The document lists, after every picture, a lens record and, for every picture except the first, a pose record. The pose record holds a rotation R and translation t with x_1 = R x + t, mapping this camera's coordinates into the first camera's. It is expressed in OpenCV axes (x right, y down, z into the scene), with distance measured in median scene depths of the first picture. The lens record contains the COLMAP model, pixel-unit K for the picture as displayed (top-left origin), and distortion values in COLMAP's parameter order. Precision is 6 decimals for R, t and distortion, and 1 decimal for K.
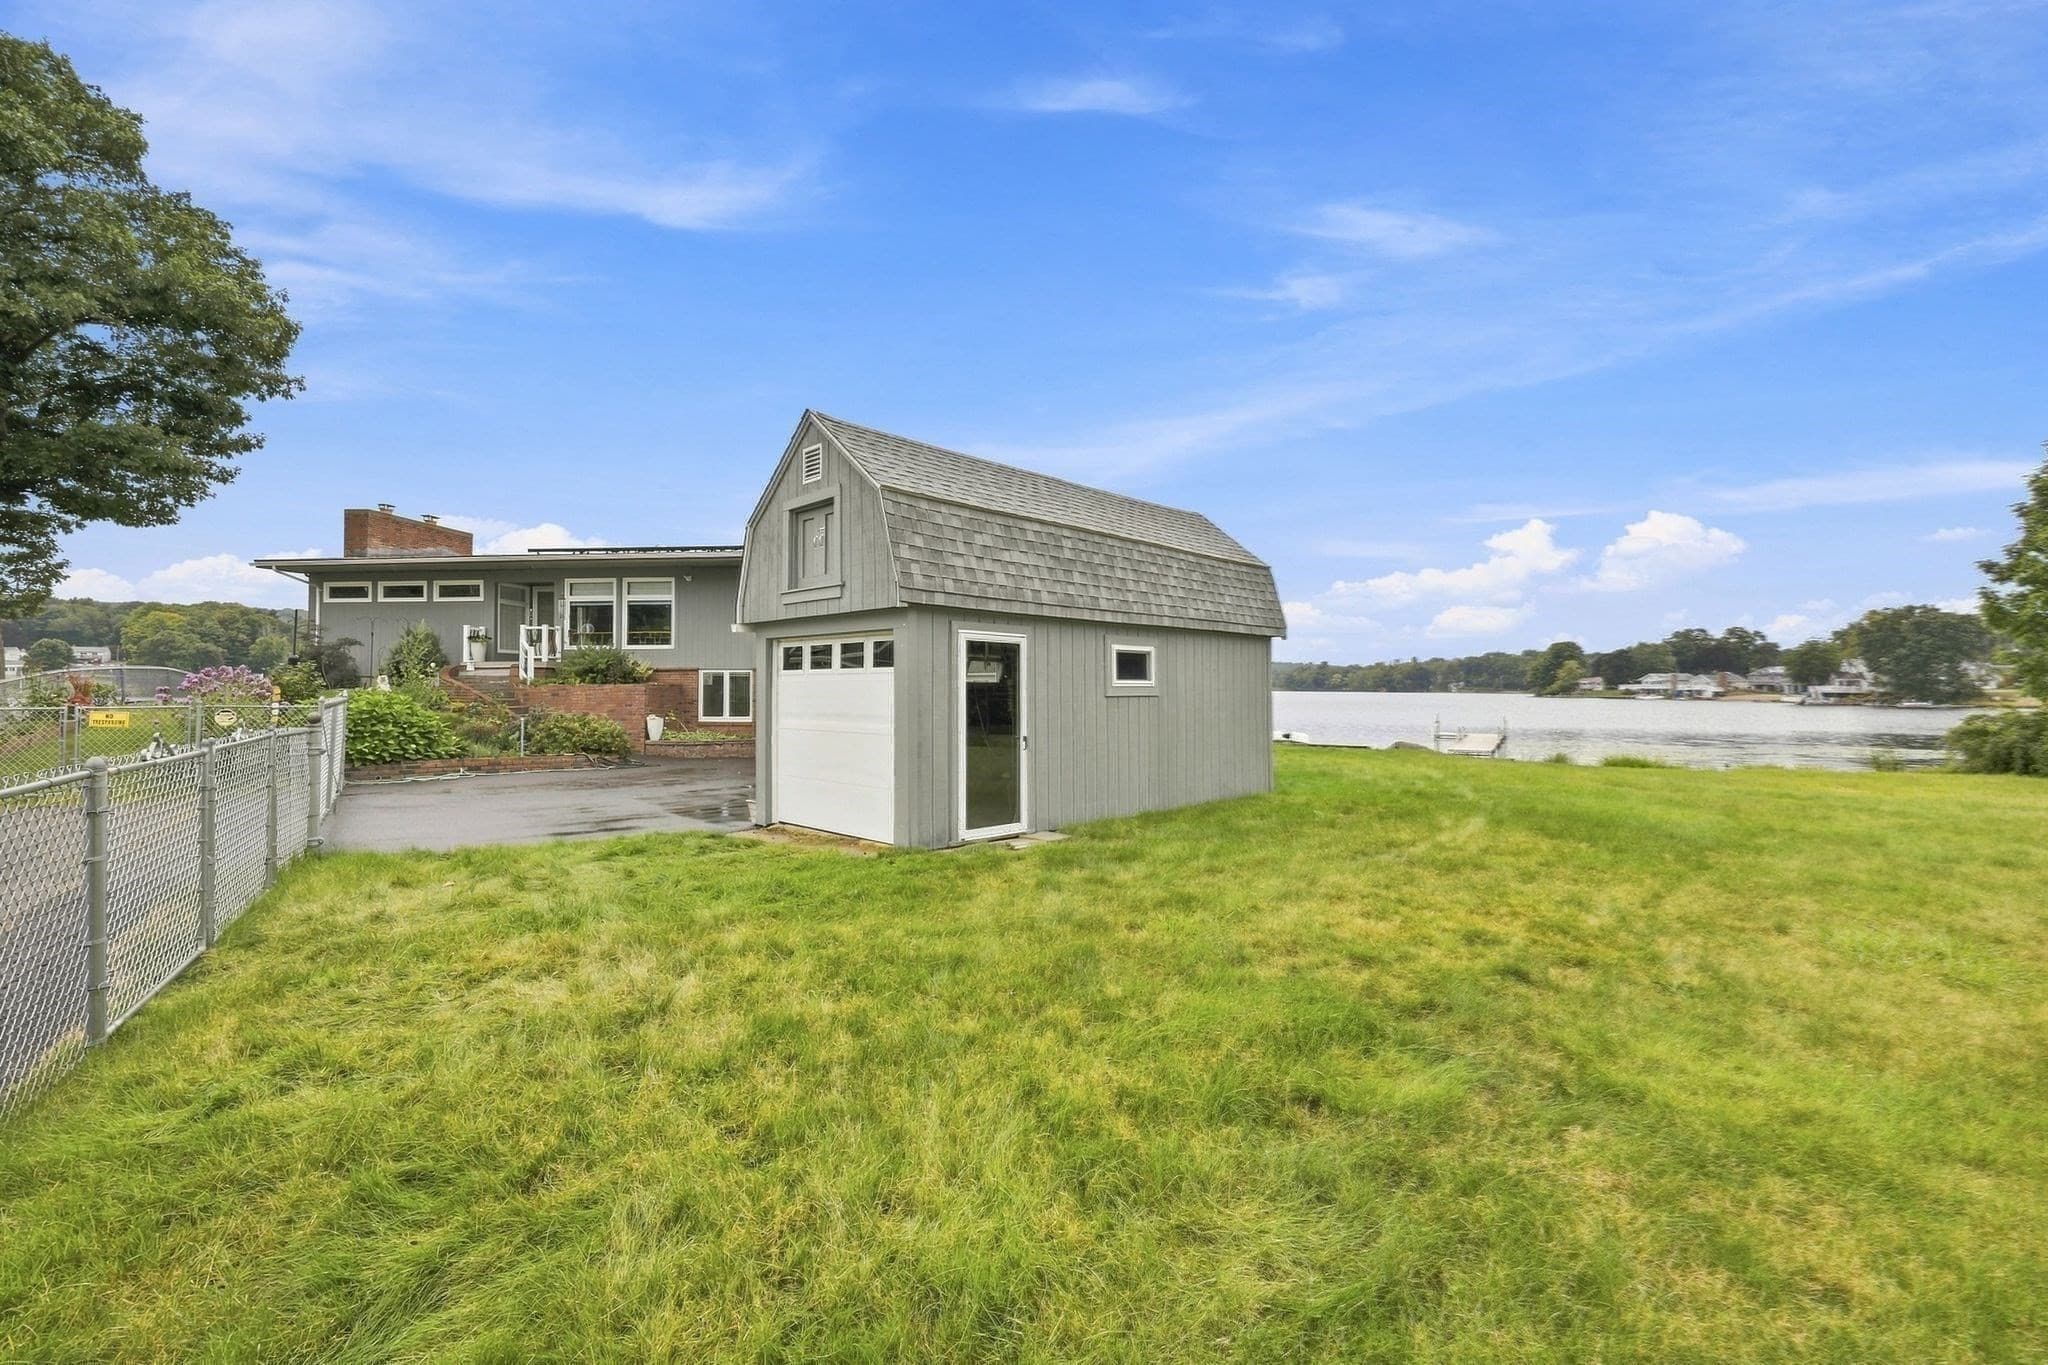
lens RADIAL K [[855.6, 0, 1022.9], [0, 855.6, 683.9], [0, 0, 1]] dist [0.003118, 0.000022]
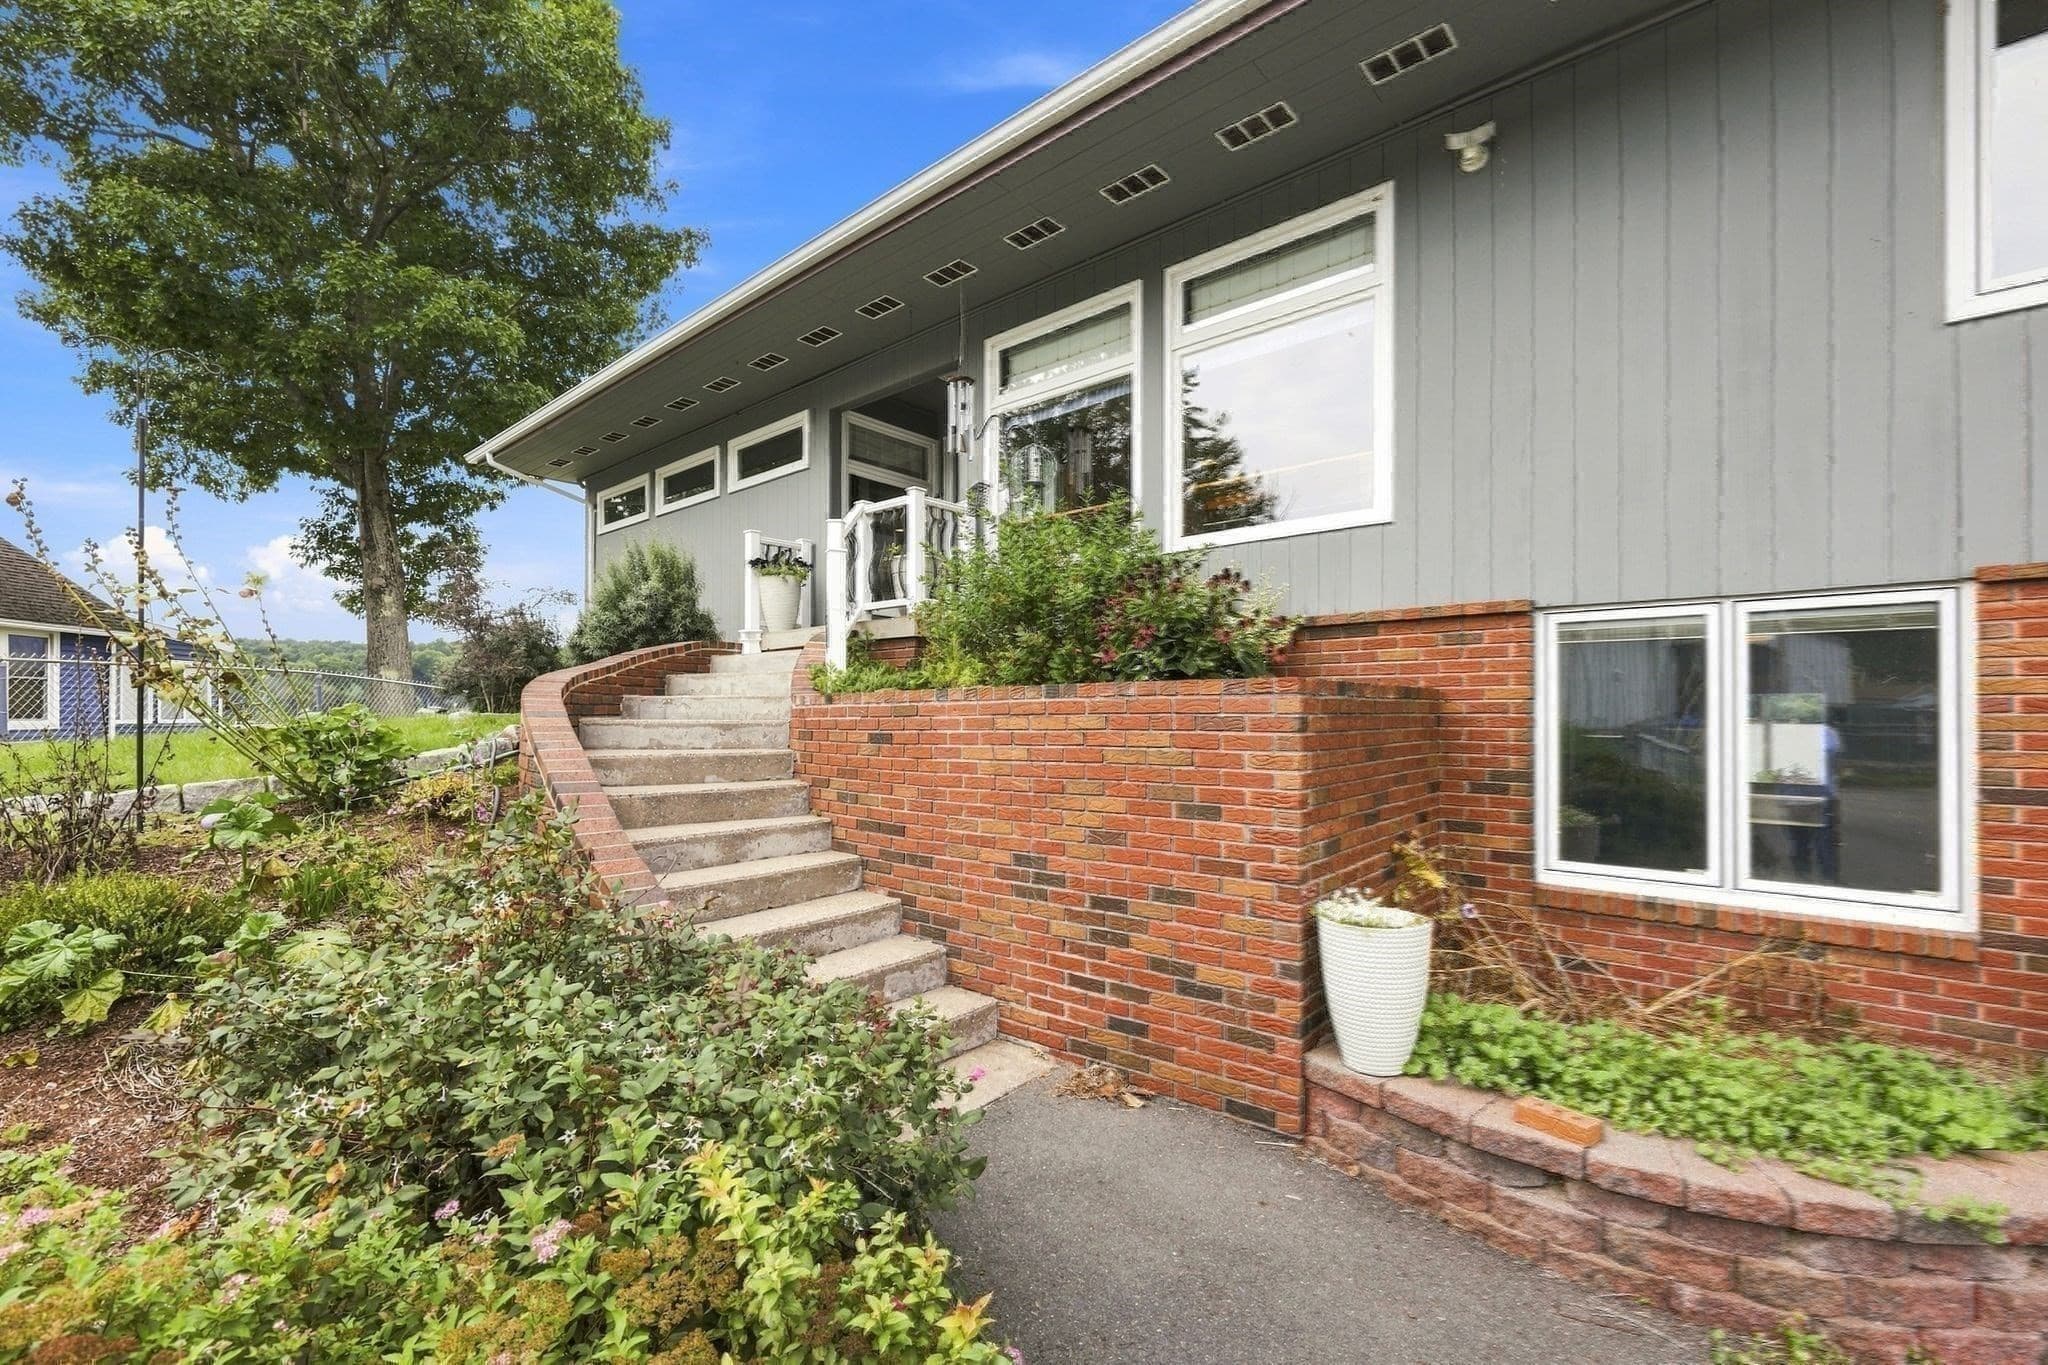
lens RADIAL K [[855.6, 0, 1022.3], [0, 855.6, 702.4], [0, 0, 1]] dist [0.003118, 0.000022]
pose [[0.824104, -0.007445, -0.566390, -0.305617], [-0.000893, 0.999895, -0.014443, 0.005351], [0.566438, 0.012408, 0.824011, 0.653019]]
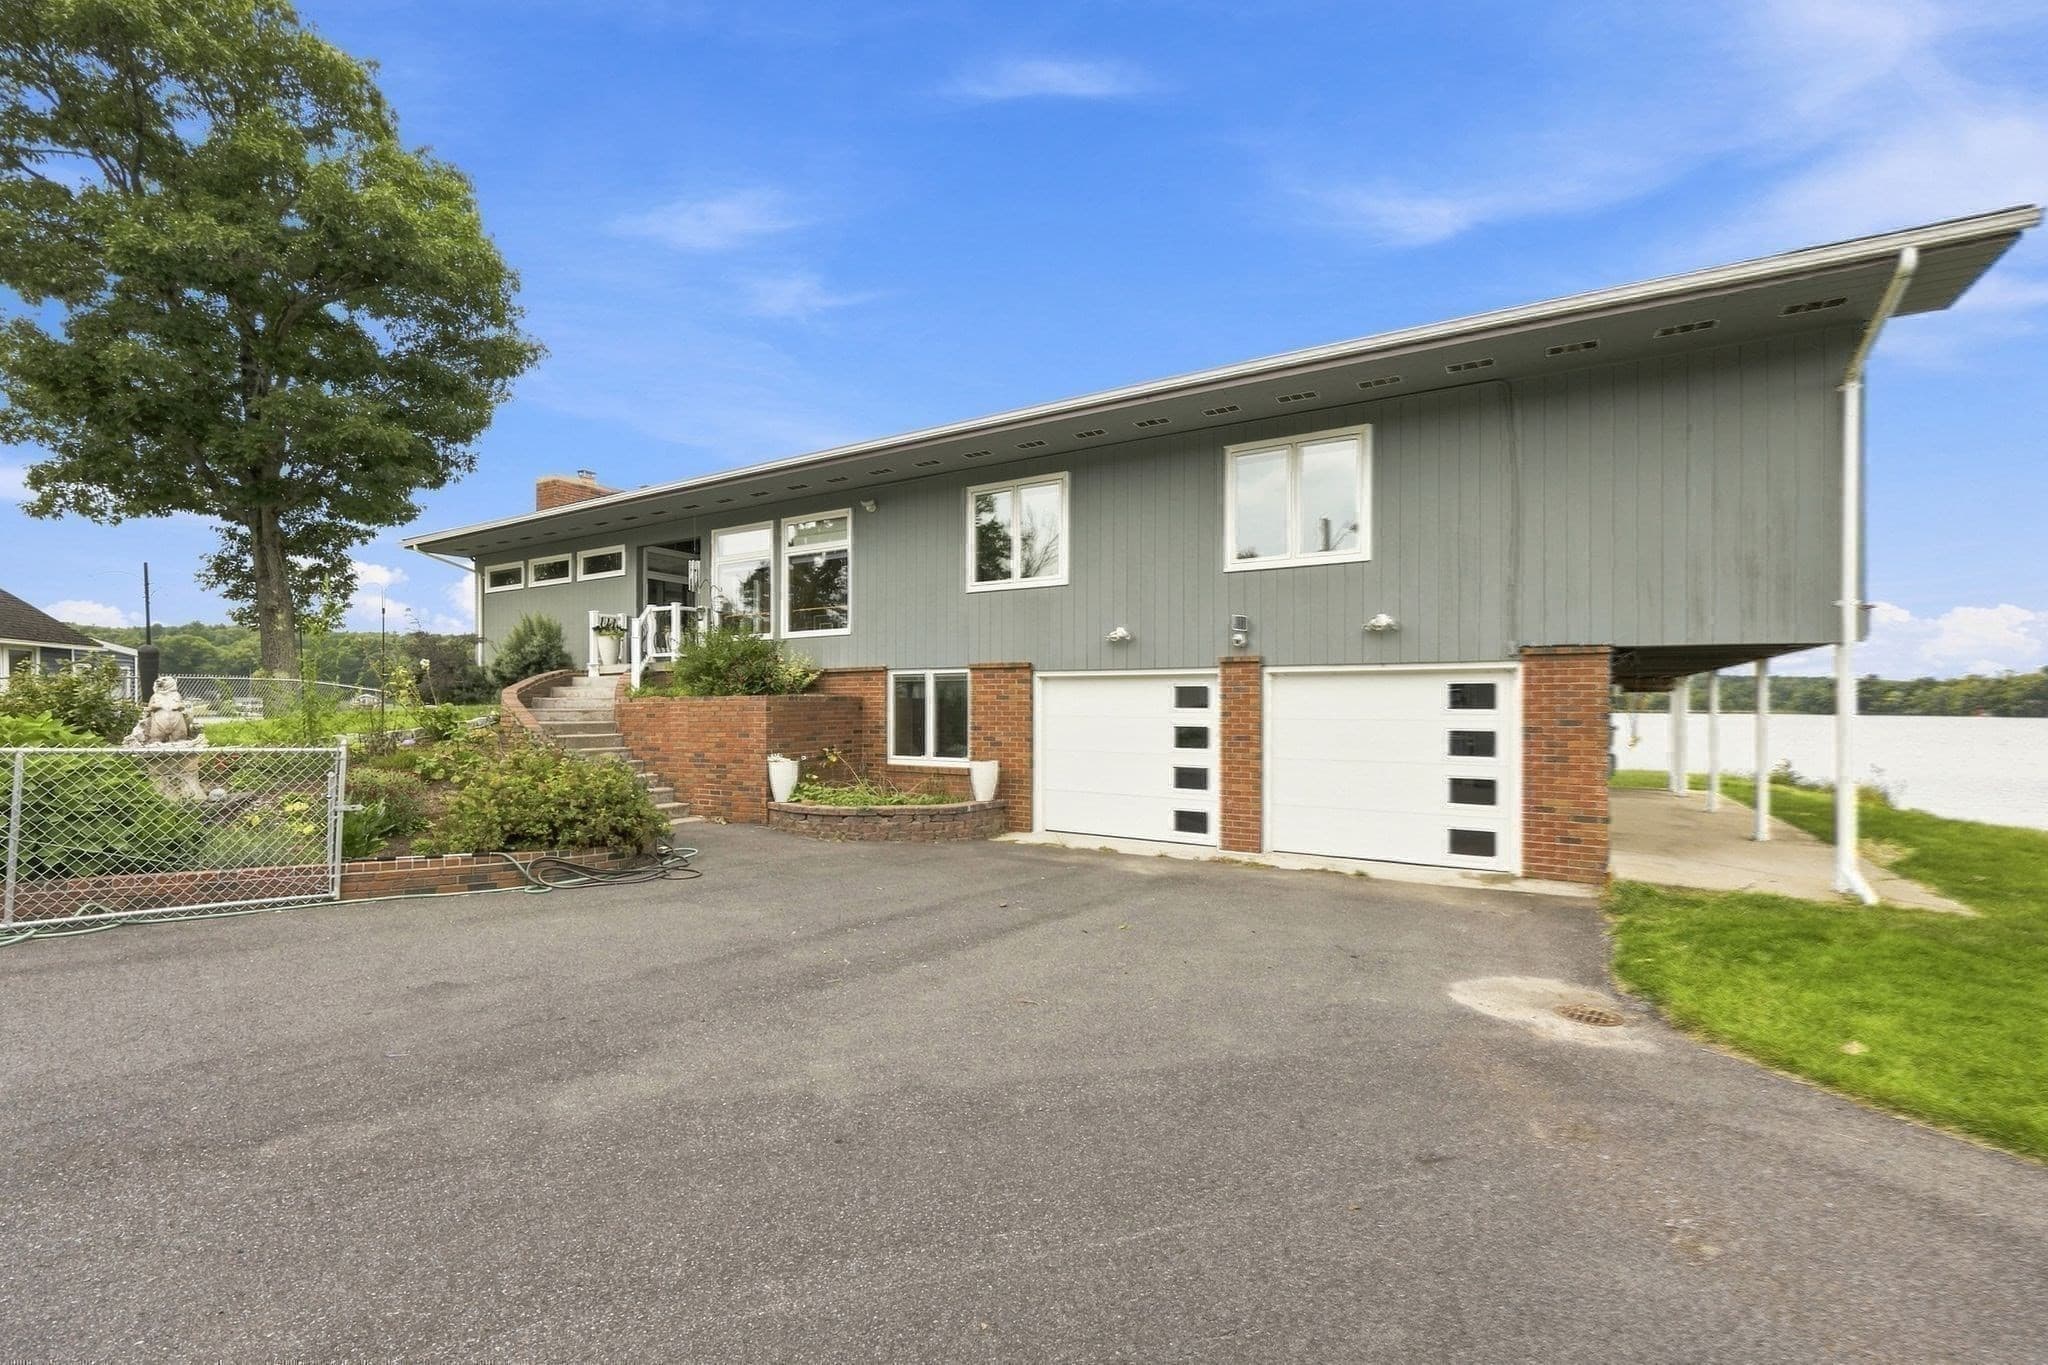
lens RADIAL K [[855.6, 0, 1014.3], [0, 855.6, 700.6], [0, 0, 1]] dist [0.003118, 0.000022]
pose [[0.907261, -0.004045, -0.420550, -0.061103], [0.001336, 0.999976, -0.006735, 0.005627], [0.420567, 0.005549, 0.907245, 0.448194]]
